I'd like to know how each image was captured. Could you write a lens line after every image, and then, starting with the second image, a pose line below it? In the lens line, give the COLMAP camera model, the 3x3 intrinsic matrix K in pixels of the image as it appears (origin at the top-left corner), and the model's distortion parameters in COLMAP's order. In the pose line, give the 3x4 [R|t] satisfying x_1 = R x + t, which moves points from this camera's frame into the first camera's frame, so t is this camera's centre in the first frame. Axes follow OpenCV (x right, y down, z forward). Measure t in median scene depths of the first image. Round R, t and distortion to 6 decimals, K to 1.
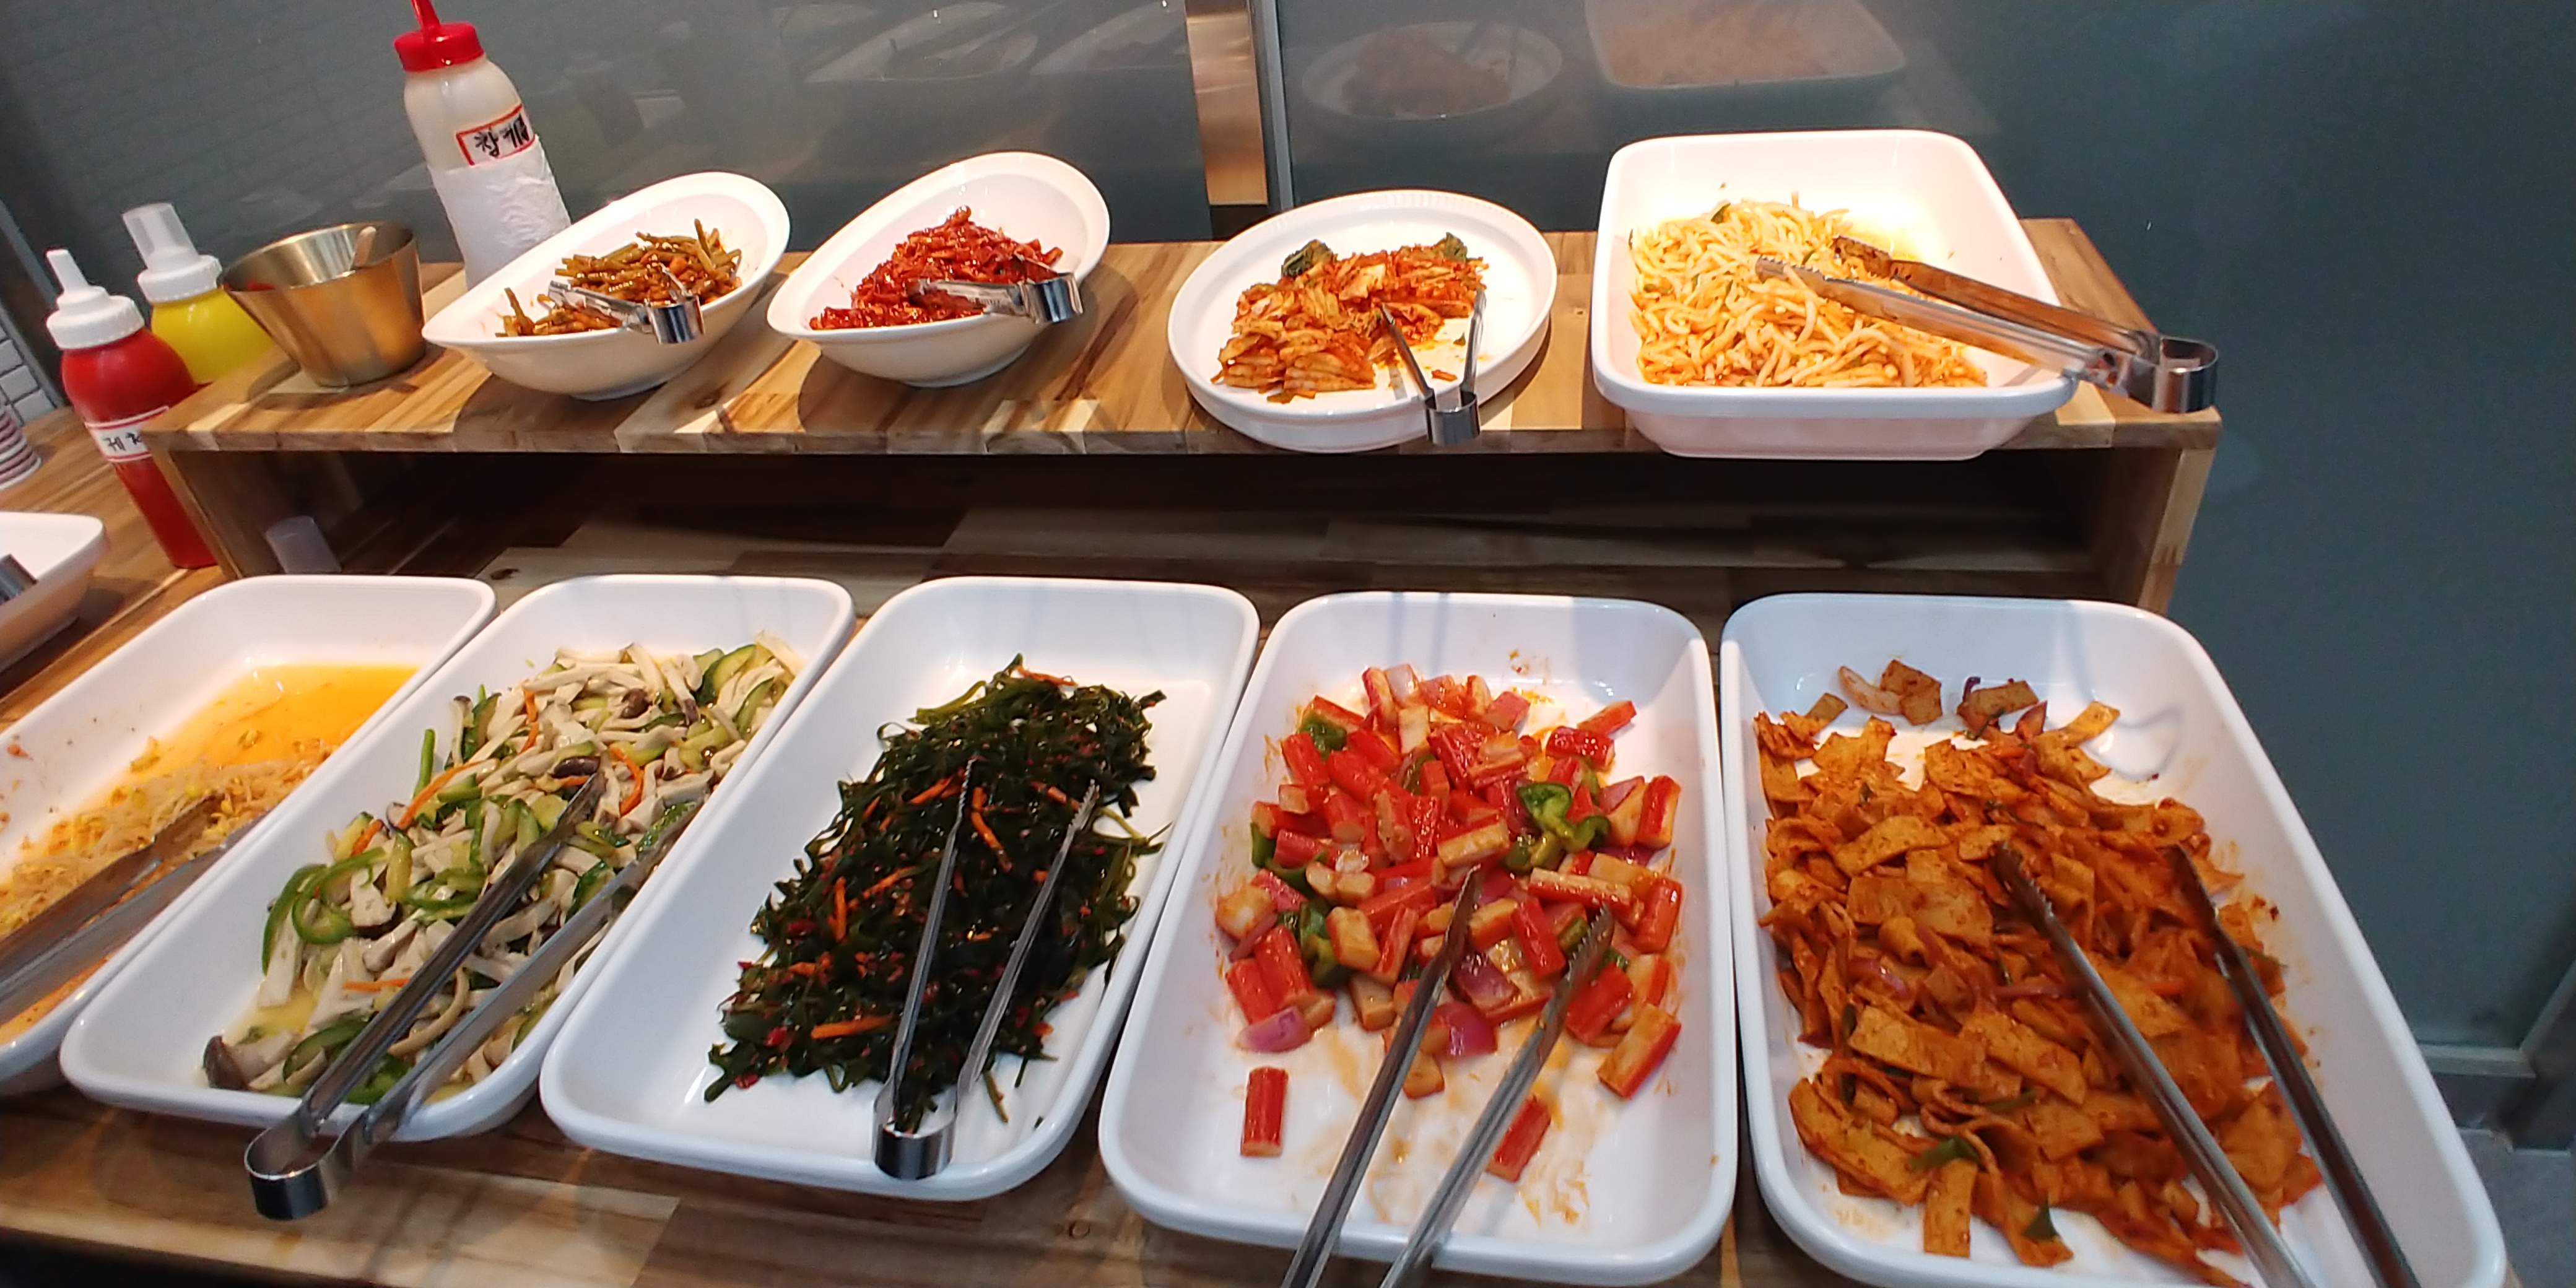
lens RADIAL K [[1448.3, 0, 1288.0], [0, 1448.3, 644.0], [0, 0, 1]] dist [-0.042757, 0.010468]
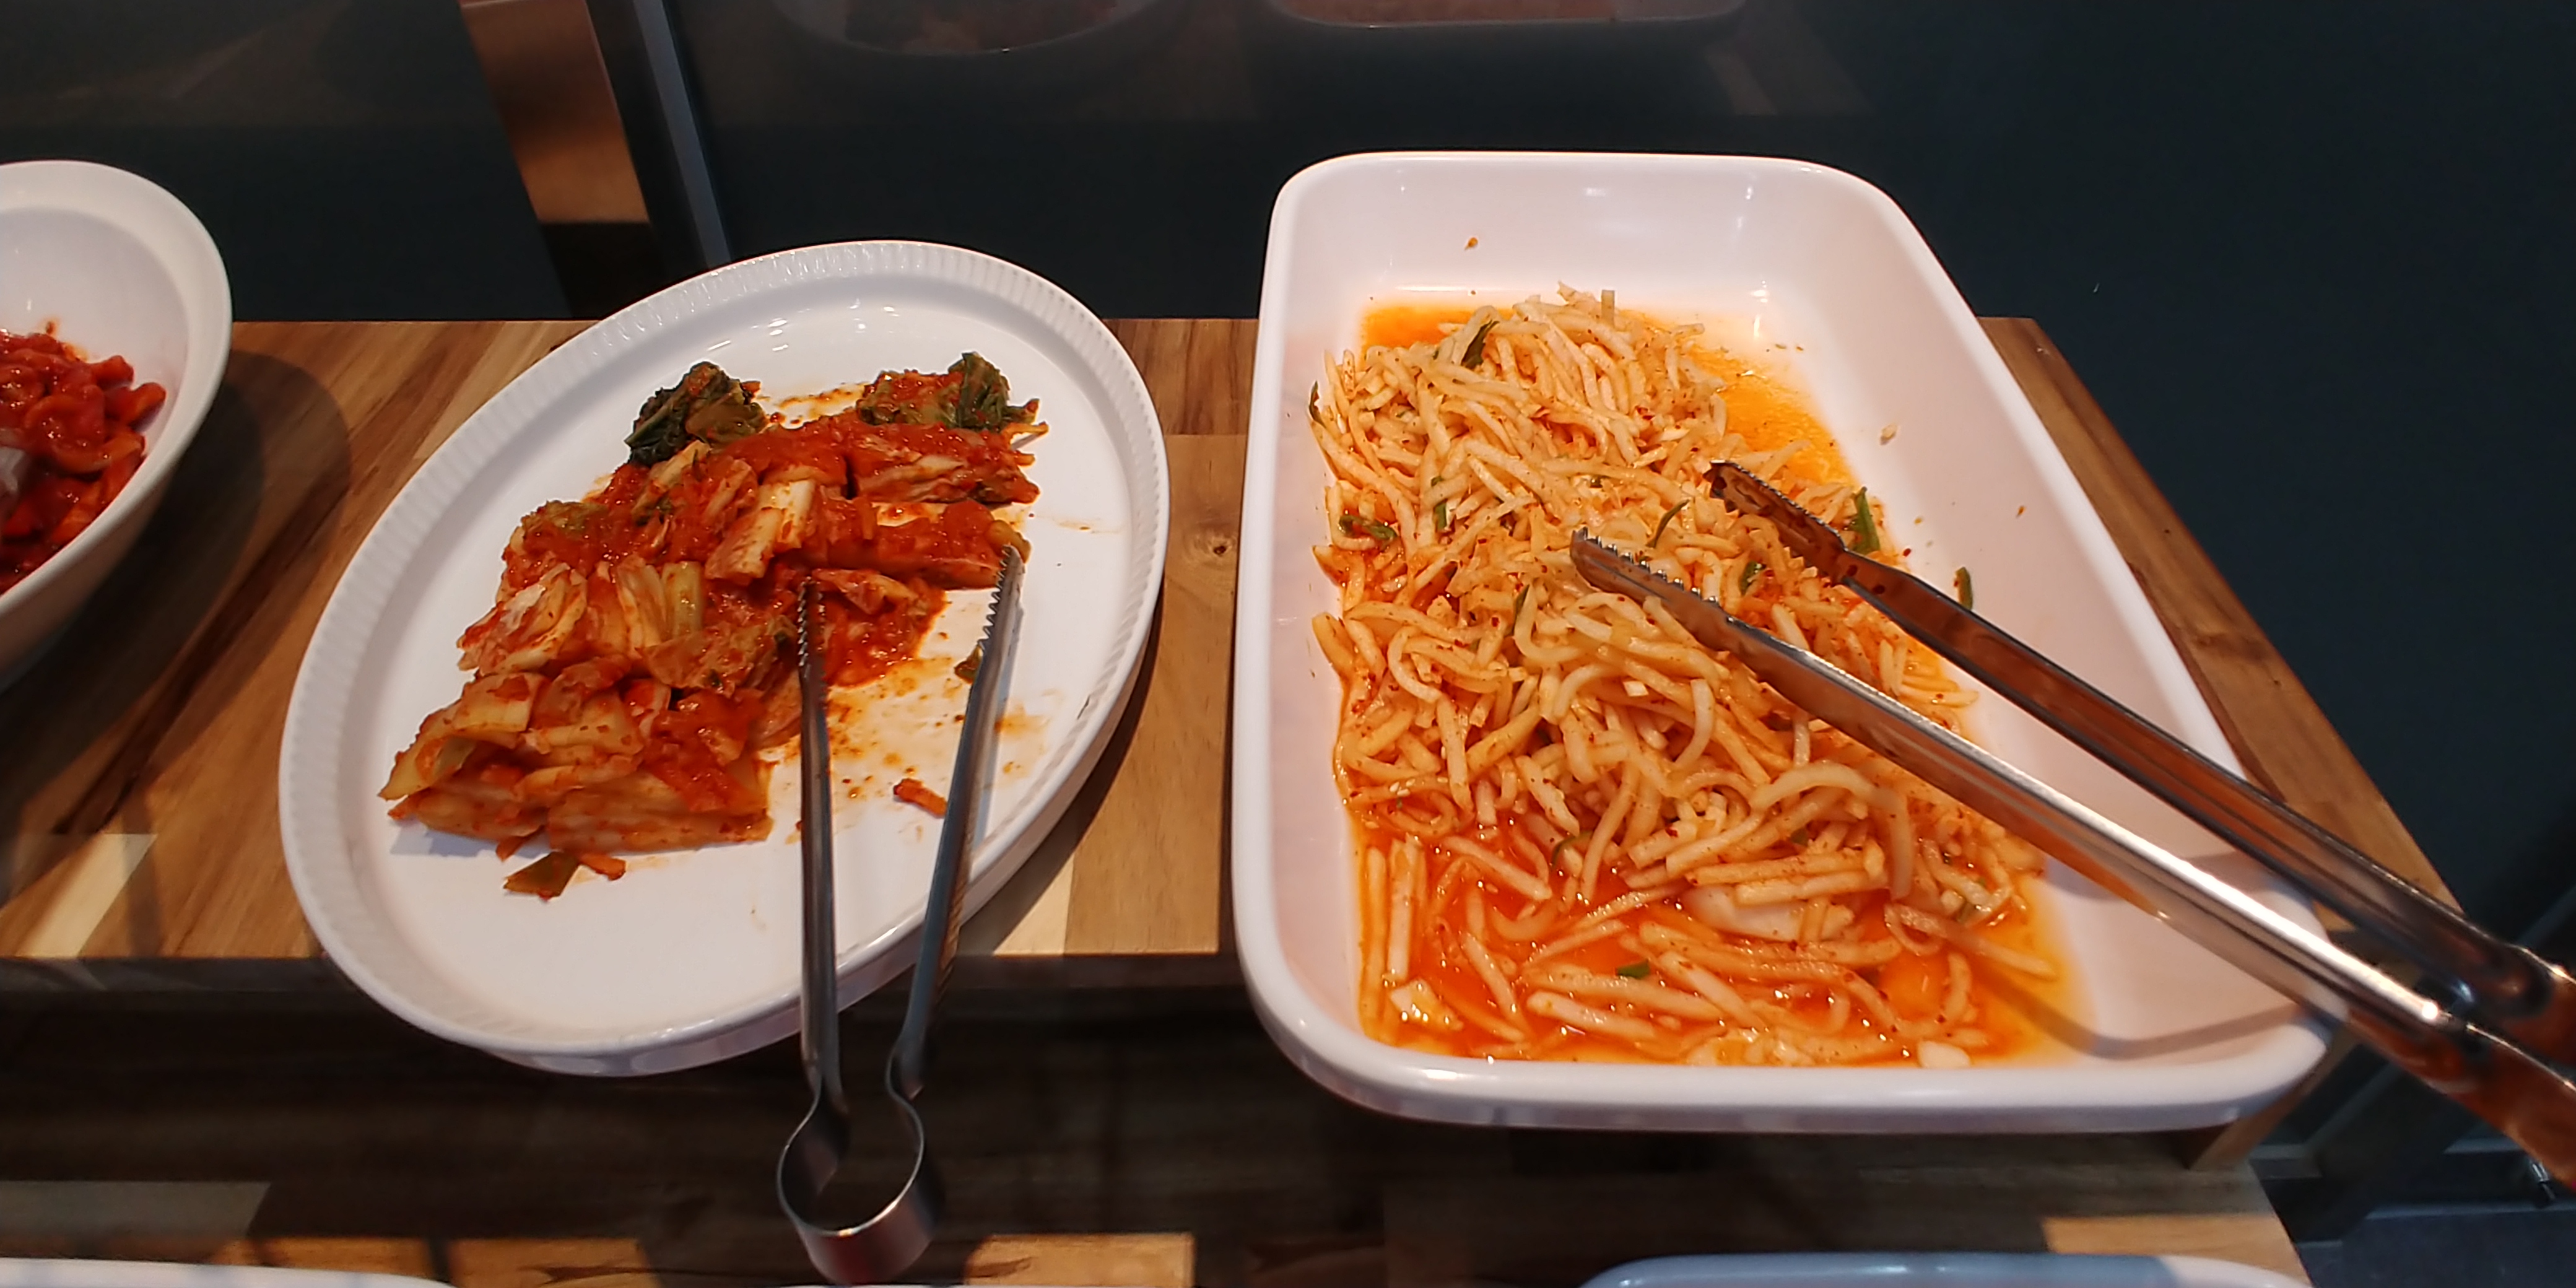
lens RADIAL K [[1448.3, 0, 1288.0], [0, 1448.3, 644.0], [0, 0, 1]] dist [-0.042757, 0.010468]
pose [[0.976764, -0.052843, 0.207700, 0.217656], [0.023673, 0.989798, 0.140495, -0.497696], [-0.213005, -0.132314, 0.968051, 0.912128]]
